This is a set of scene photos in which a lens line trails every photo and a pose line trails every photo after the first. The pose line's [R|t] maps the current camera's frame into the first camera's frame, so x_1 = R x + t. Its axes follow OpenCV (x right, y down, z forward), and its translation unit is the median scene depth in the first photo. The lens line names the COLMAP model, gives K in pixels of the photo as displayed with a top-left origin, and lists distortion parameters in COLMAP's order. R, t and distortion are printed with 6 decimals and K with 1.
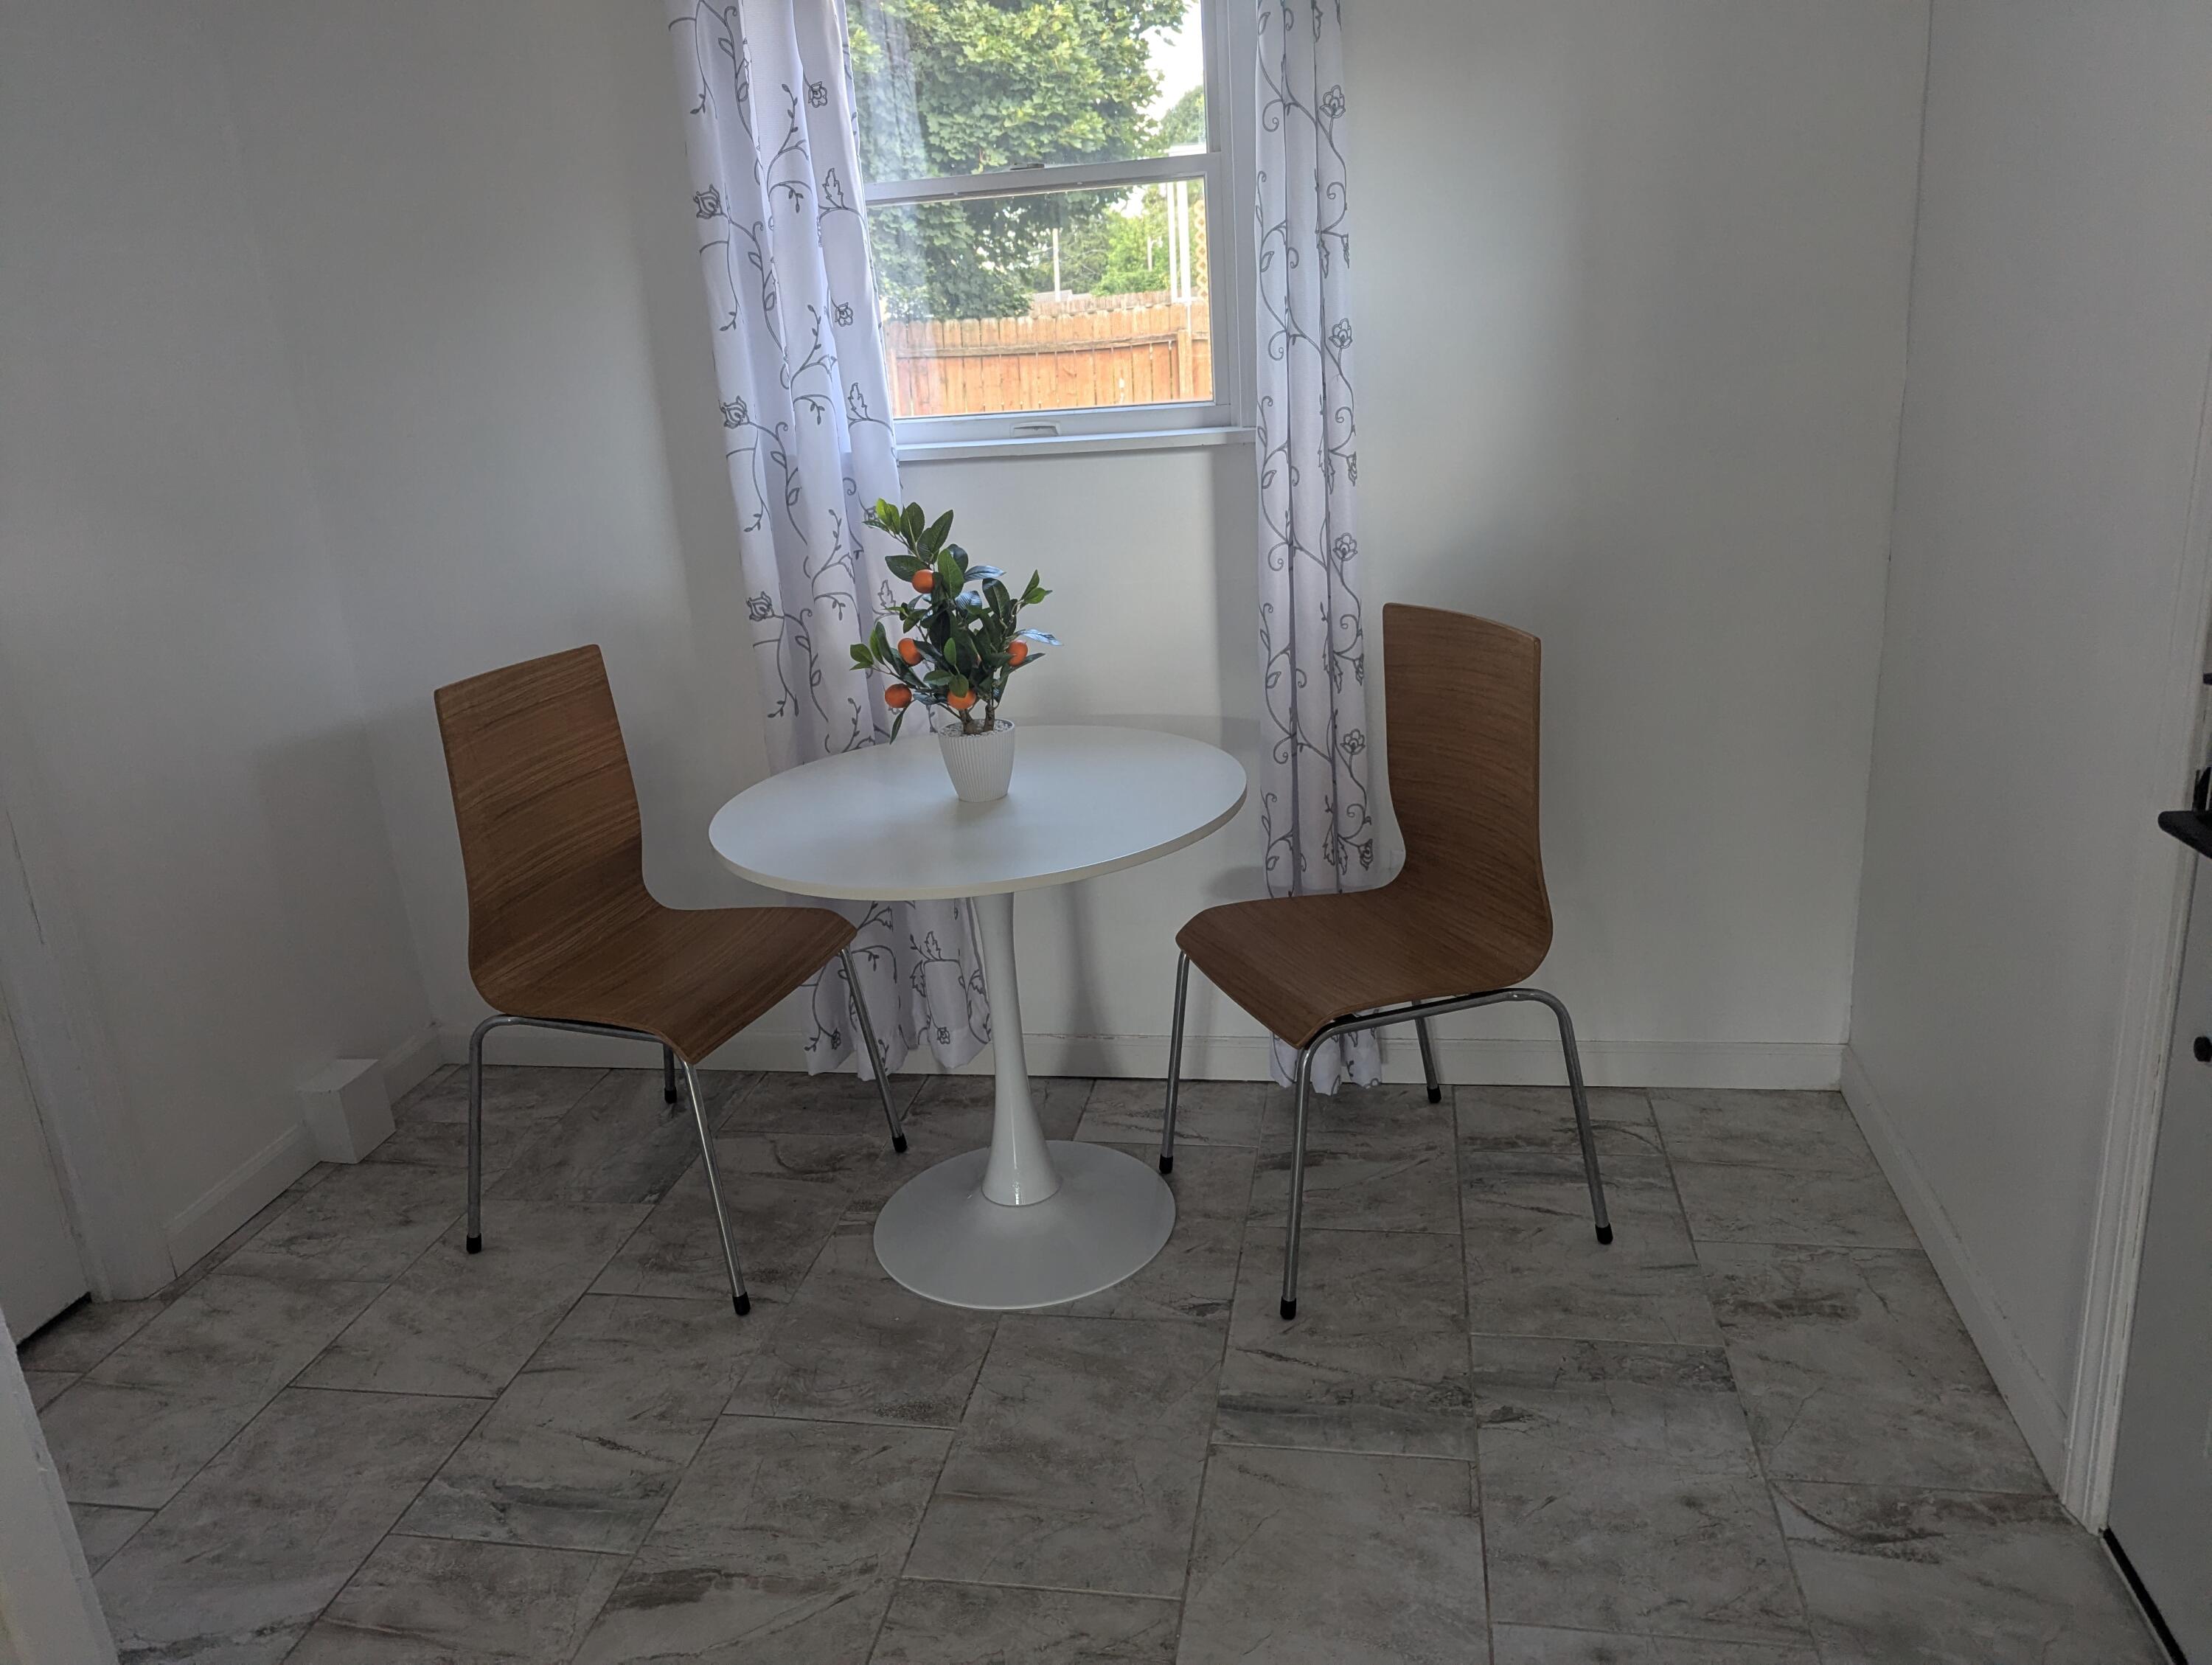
lens RADIAL K [[1573.6, 0, 1090.6], [0, 1573.6, 784.3], [0, 0, 1]] dist [0.054751, -0.047342]
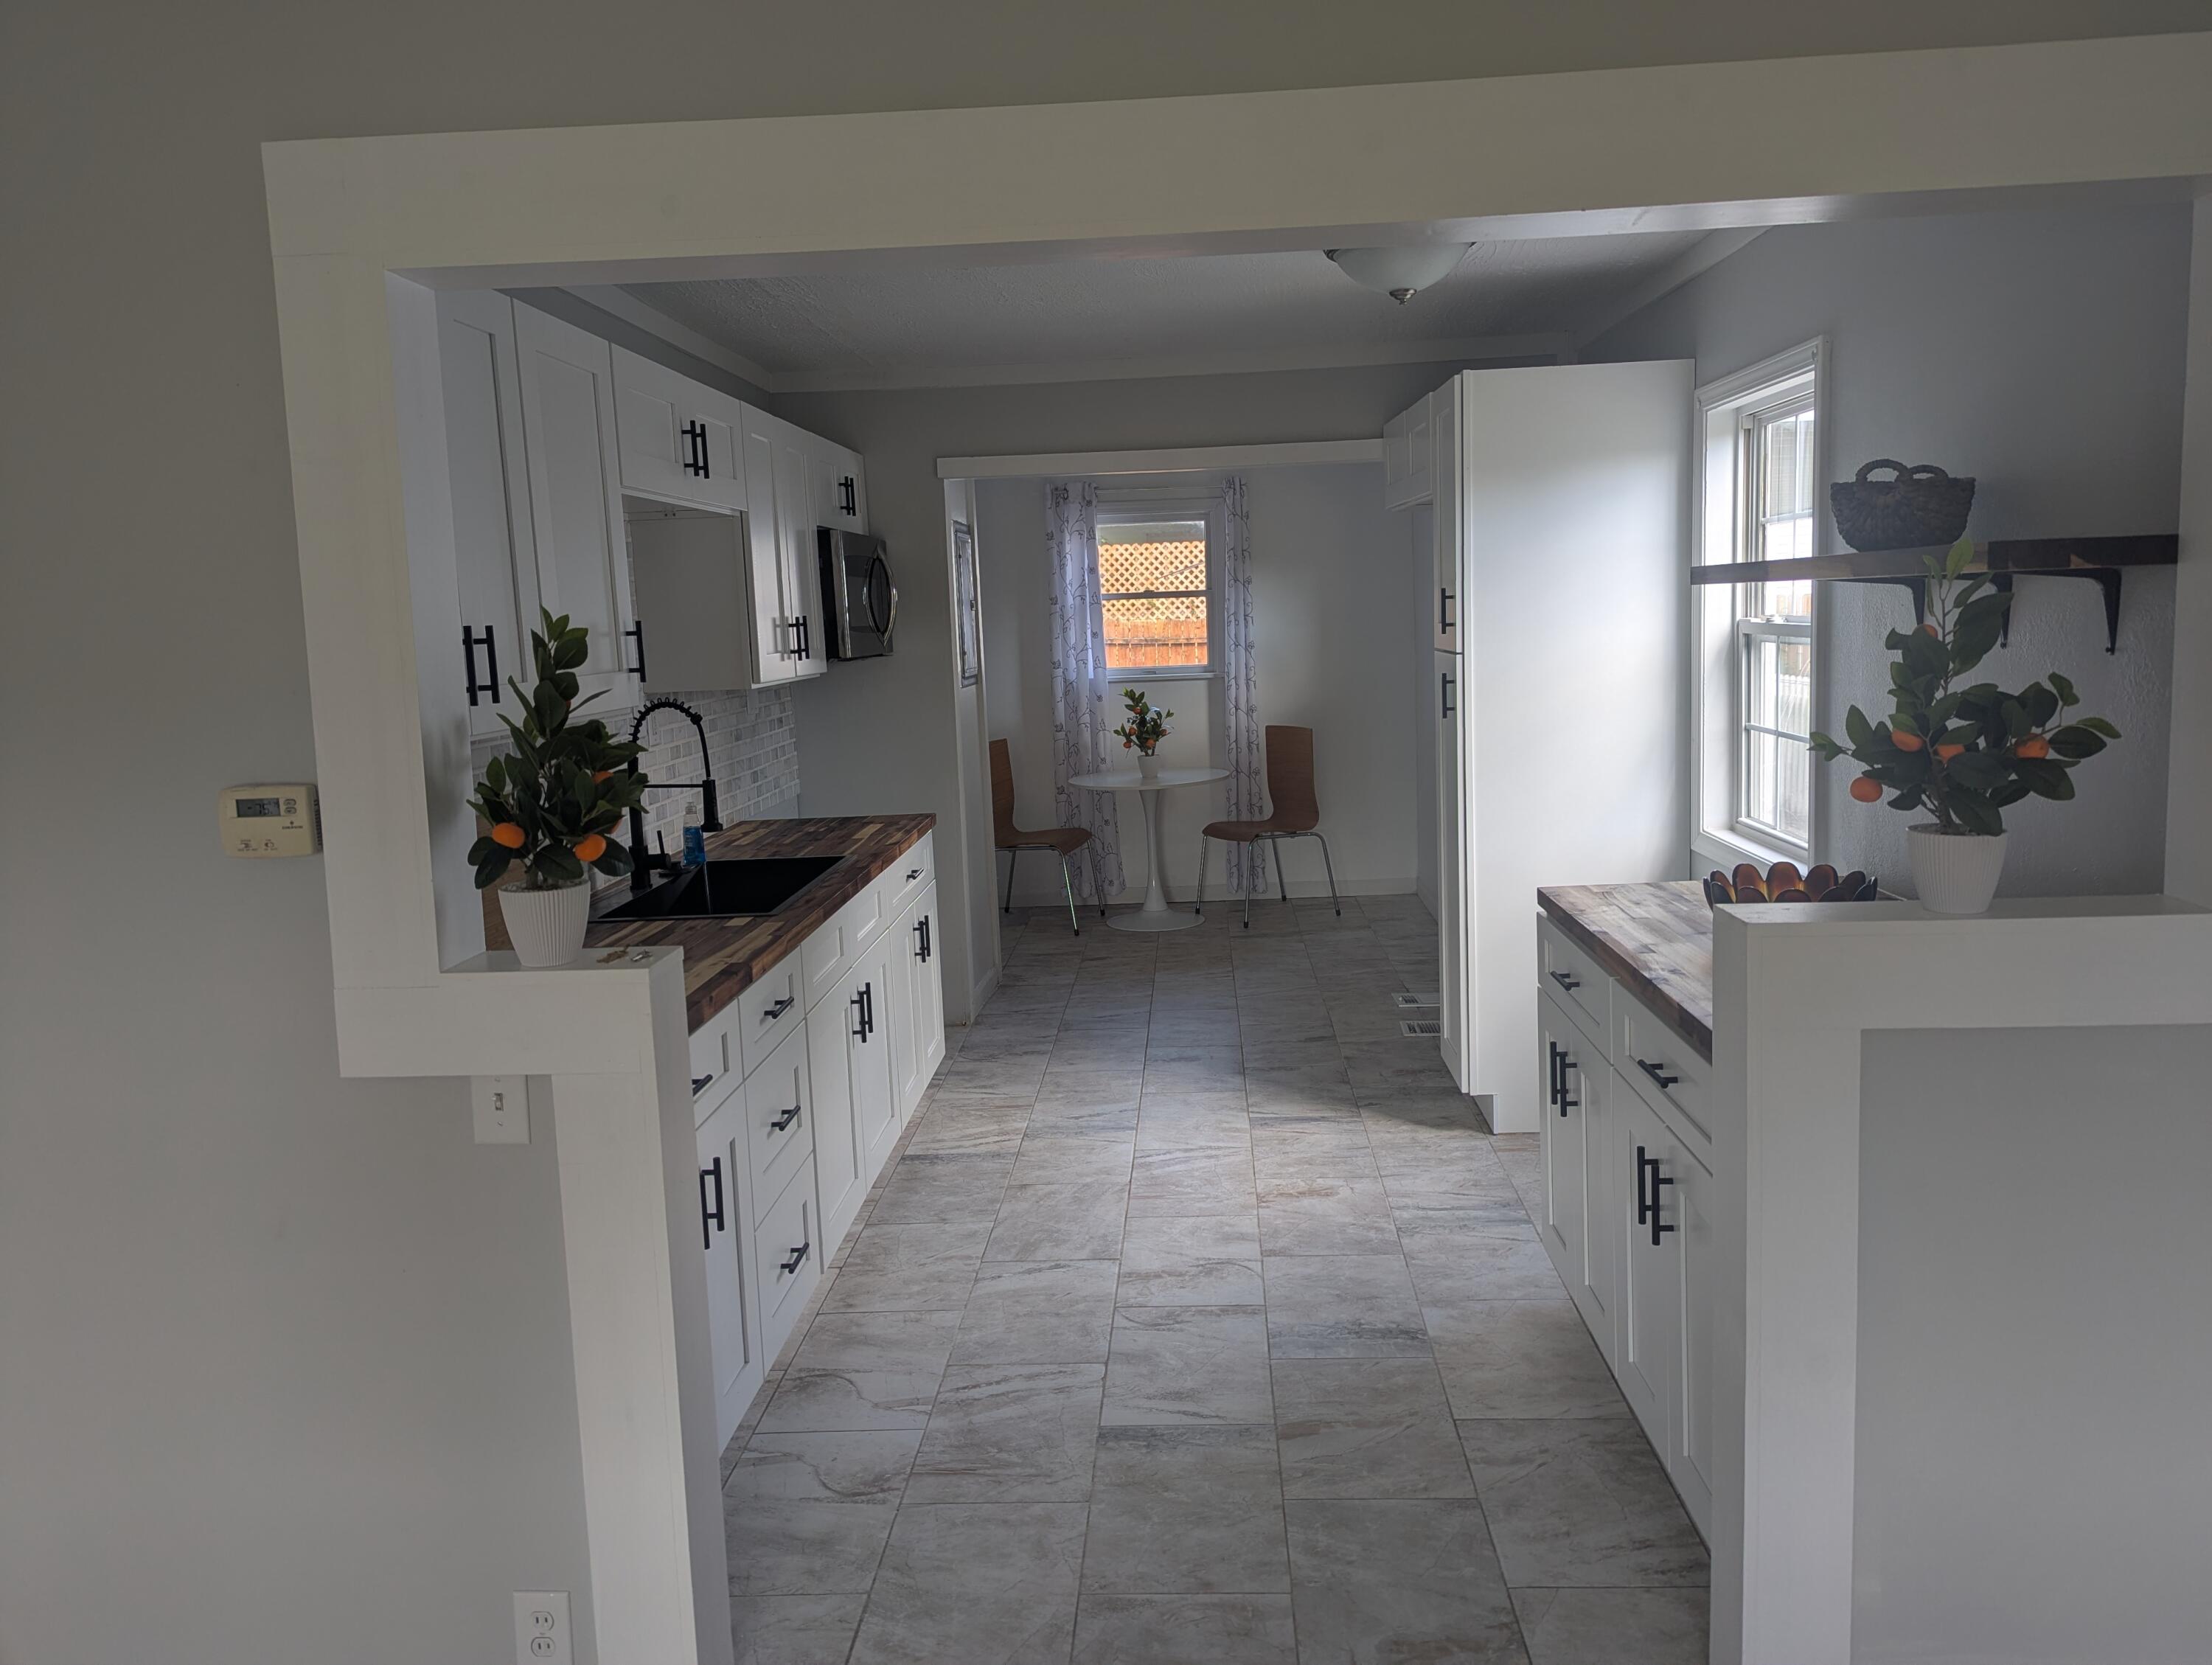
lens RADIAL K [[1573.6, 0, 1126.8], [0, 1573.6, 795.5], [0, 0, 1]] dist [0.054751, -0.047342]
pose [[0.992258, 0.012432, 0.123572, -0.486683], [0.008258, 0.986171, -0.165522, 0.550932], [-0.123921, 0.165261, 0.978434, -2.070049]]
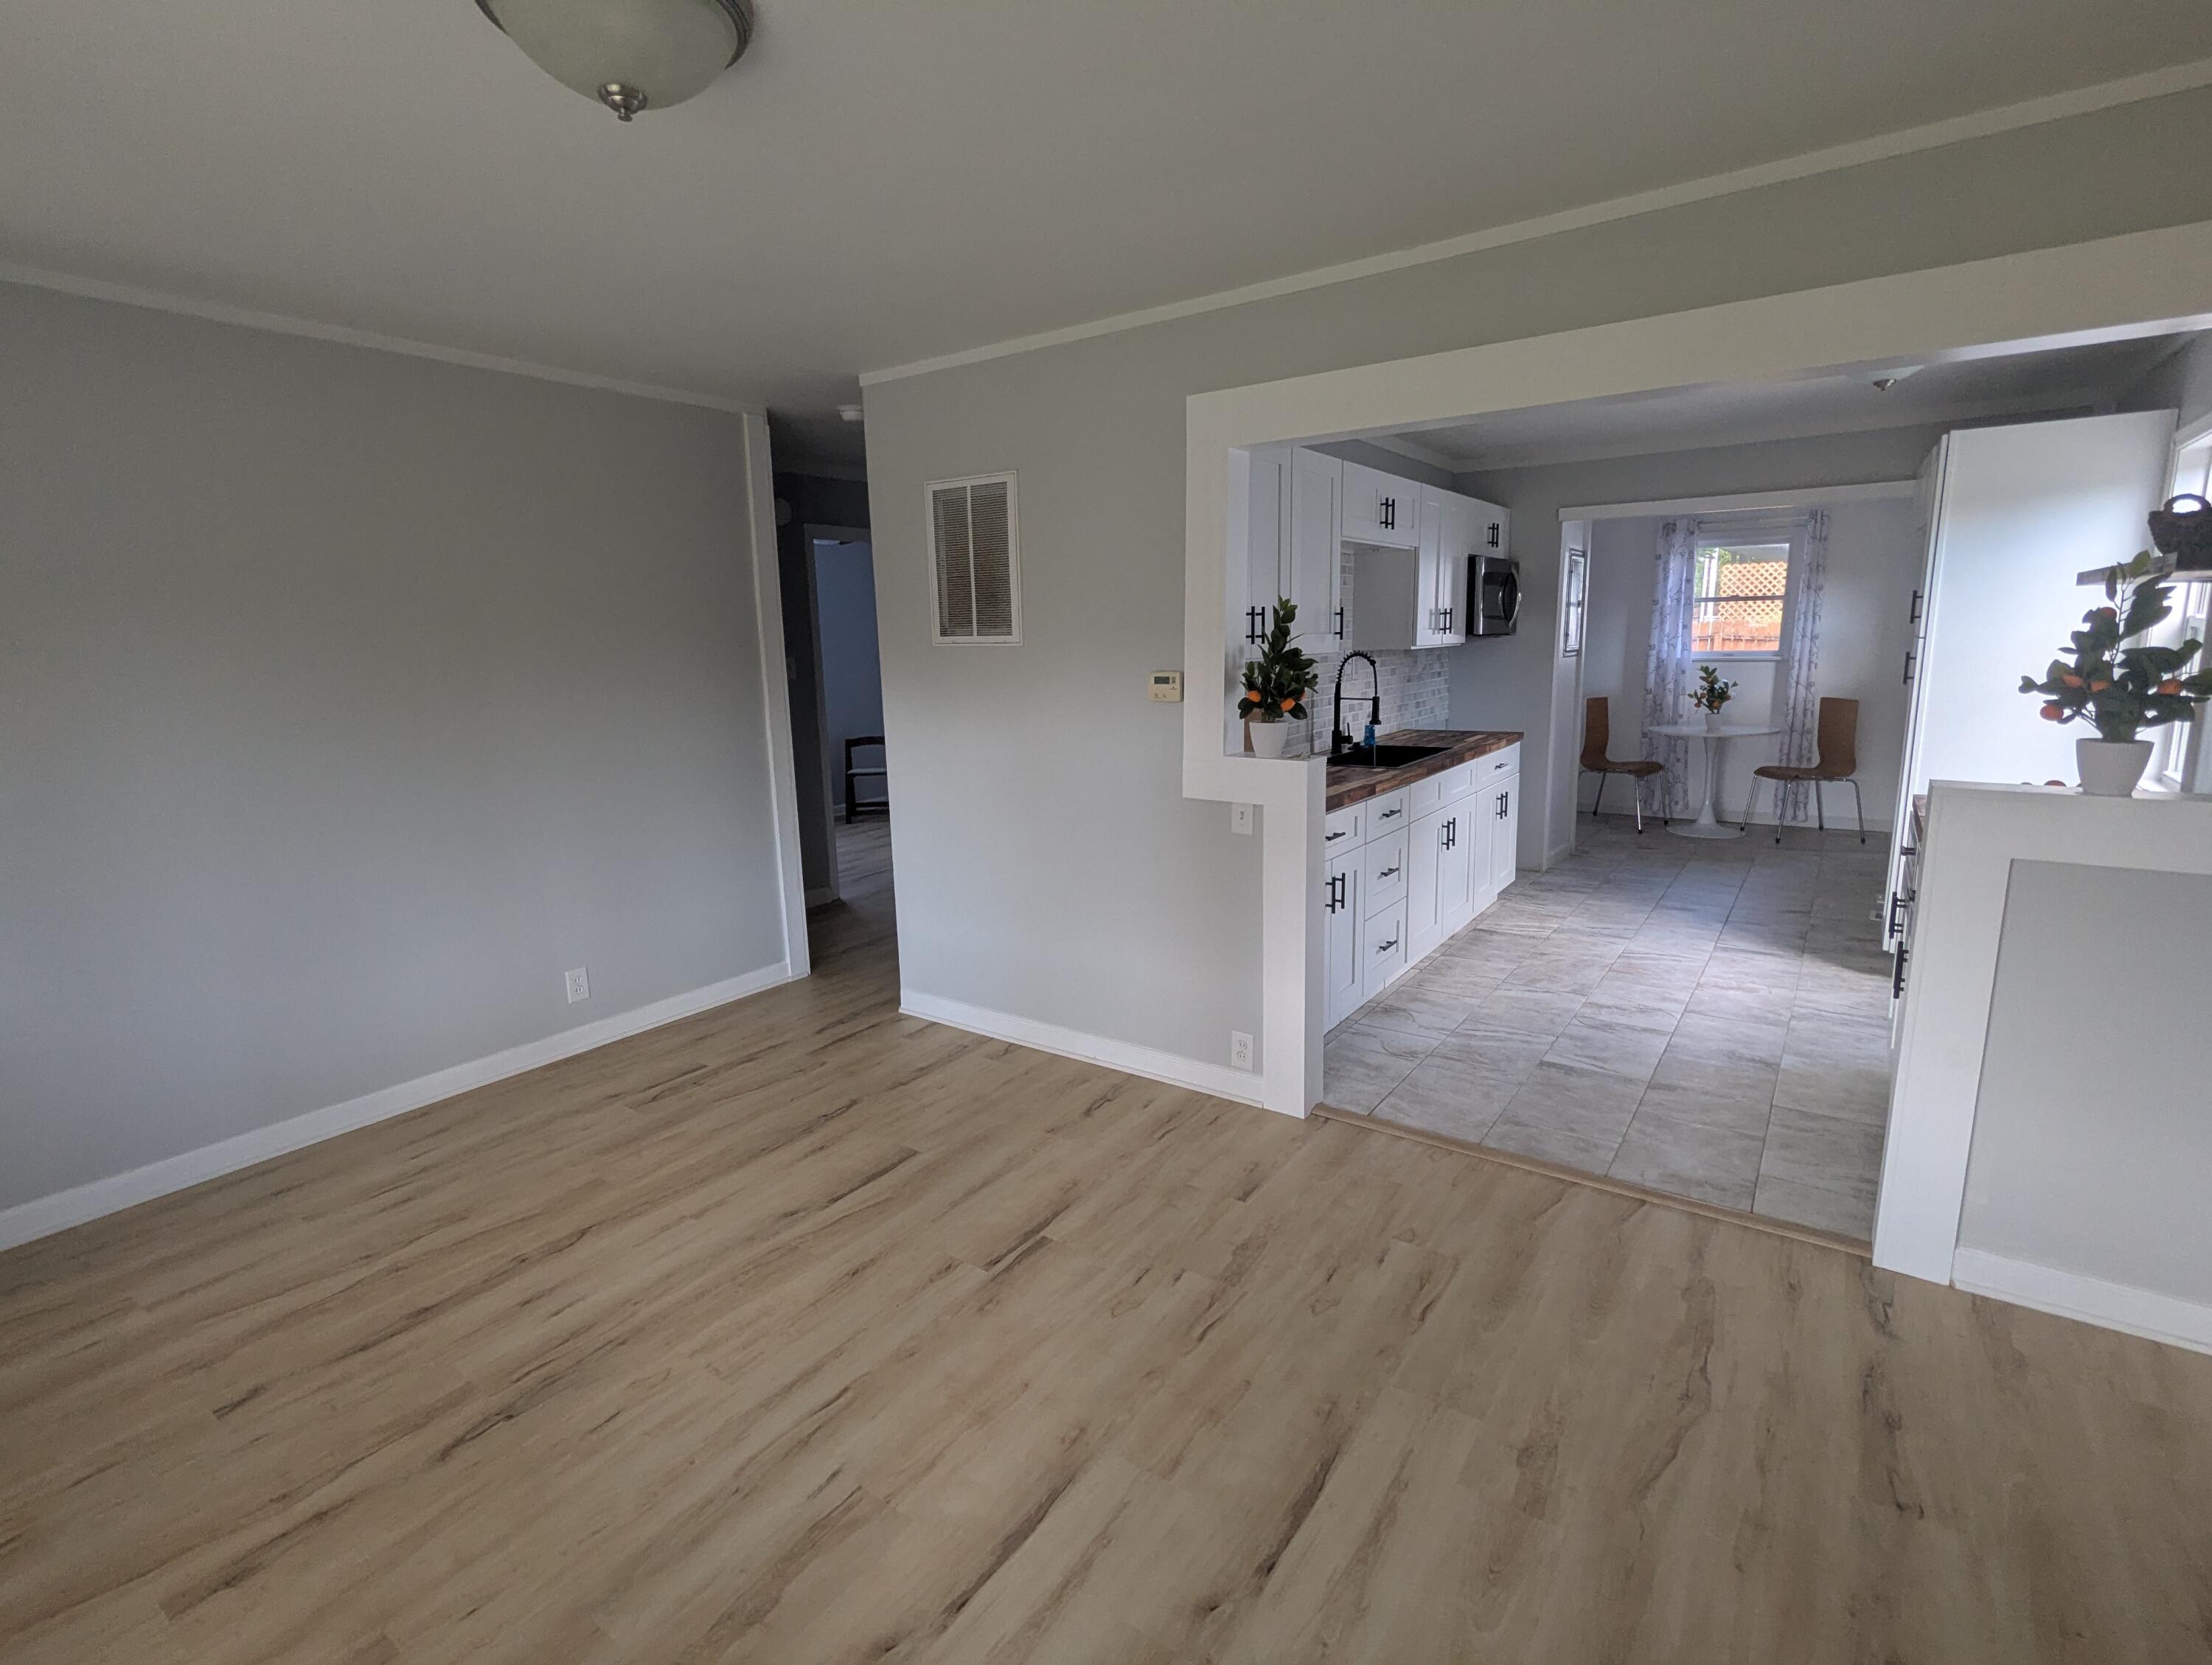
lens RADIAL K [[1062.6, 0, 1083.9], [0, 1062.6, 827.5], [0, 0, 1]] dist [0.000415, -0.000305]
pose [[0.895047, 0.123380, -0.428565, -0.327357], [-0.155782, 0.986931, -0.041218, 0.668041], [0.417879, 0.103655, 0.902570, -2.424273]]
